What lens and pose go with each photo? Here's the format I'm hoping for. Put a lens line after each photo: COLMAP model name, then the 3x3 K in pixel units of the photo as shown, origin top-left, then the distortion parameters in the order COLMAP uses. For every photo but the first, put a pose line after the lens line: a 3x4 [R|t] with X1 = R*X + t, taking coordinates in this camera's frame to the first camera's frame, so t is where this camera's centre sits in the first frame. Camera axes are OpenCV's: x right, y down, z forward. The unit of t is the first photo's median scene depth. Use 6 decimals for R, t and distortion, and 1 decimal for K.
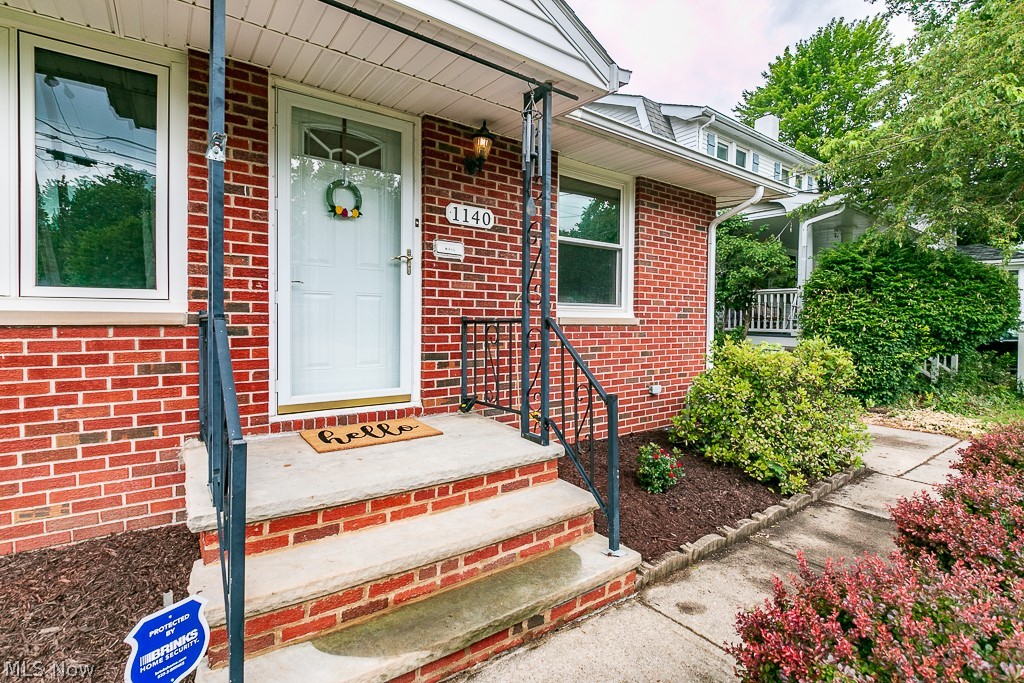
lens RADIAL K [[480.2, 0, 512.9], [0, 480.2, 334.6], [0, 0, 1]] dist [-0.011081, -0.000628]
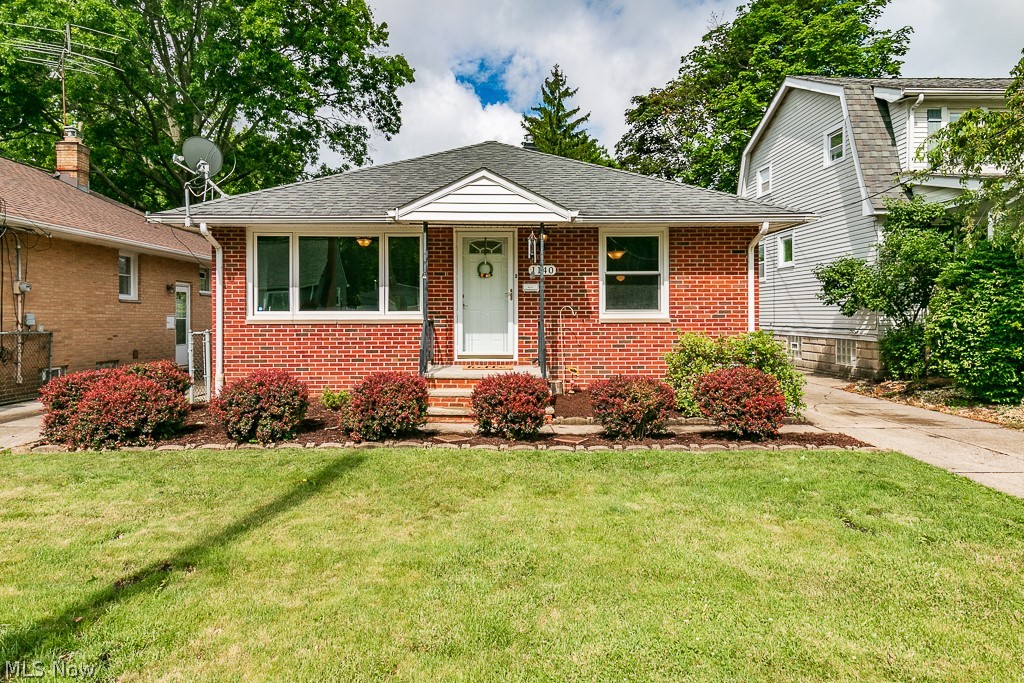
lens RADIAL K [[662.0, 0, 511.2], [0, 662.0, 339.3], [0, 0, 1]] dist [-0.004273, -0.000698]
pose [[0.809918, -0.002326, -0.586539, 1.533273], [-0.007586, 0.999867, -0.014440, 0.095504], [0.586494, 0.016145, 0.809792, -1.431479]]
